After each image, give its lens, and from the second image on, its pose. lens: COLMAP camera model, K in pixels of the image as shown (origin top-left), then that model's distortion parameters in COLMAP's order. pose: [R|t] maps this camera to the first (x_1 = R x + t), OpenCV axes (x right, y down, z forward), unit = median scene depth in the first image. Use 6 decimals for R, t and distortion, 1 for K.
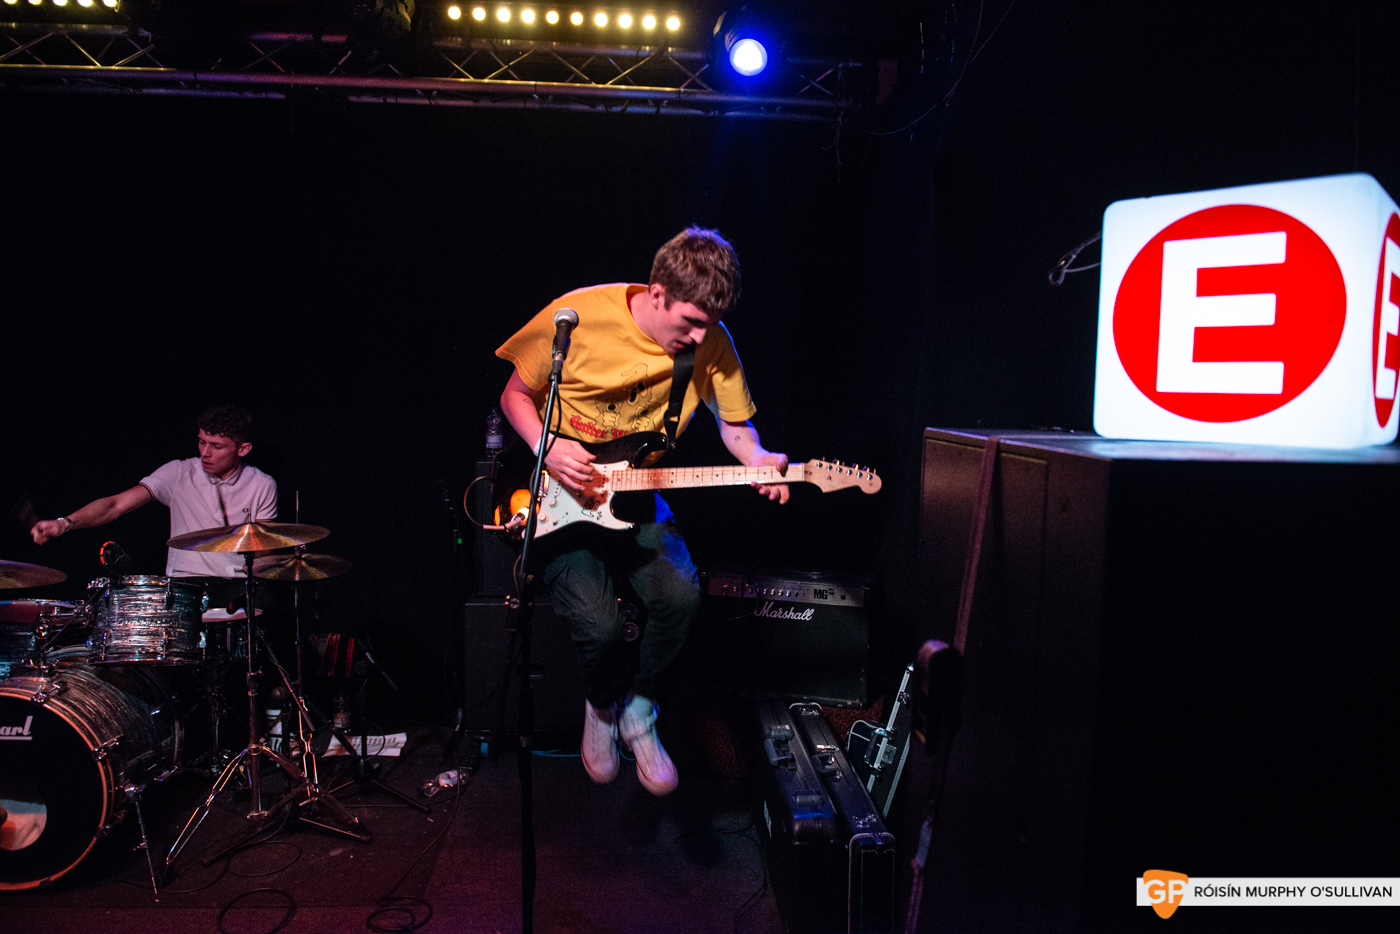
lens RADIAL K [[922.4, 0, 742.0], [0, 922.4, 466.5], [0, 0, 1]] dist [-0.033973, 0.000173]
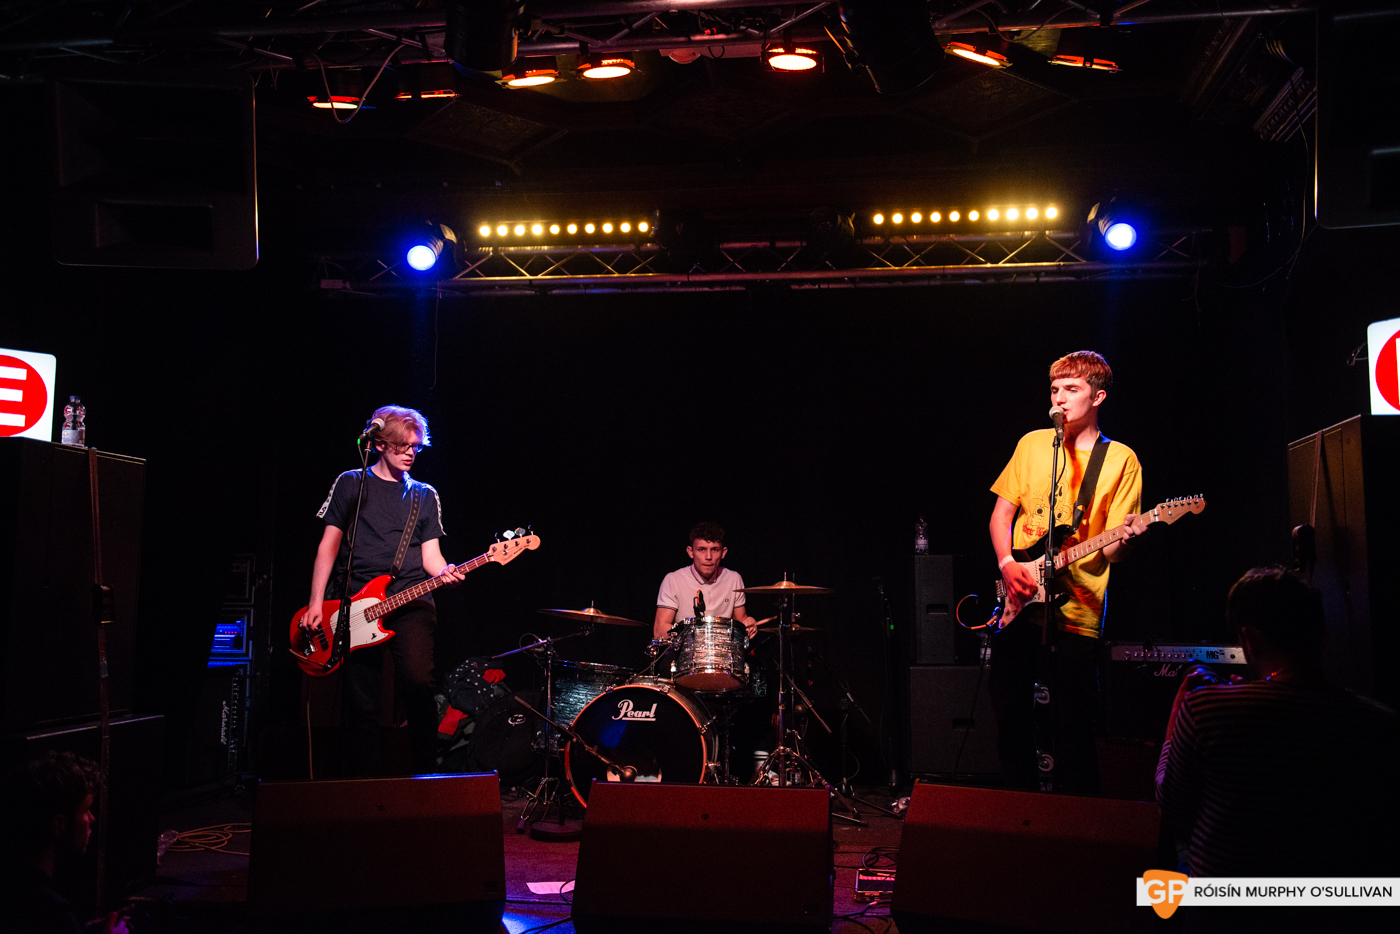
lens RADIAL K [[1285.6, 0, 700.0], [0, 1285.6, 467.0], [0, 0, 1]] dist [-0.011567, -0.000376]
pose [[0.971316, -0.037679, -0.234788, -0.146303], [-0.011880, 0.978443, -0.206173, 0.227802], [0.237495, 0.203048, 0.949930, -0.726702]]
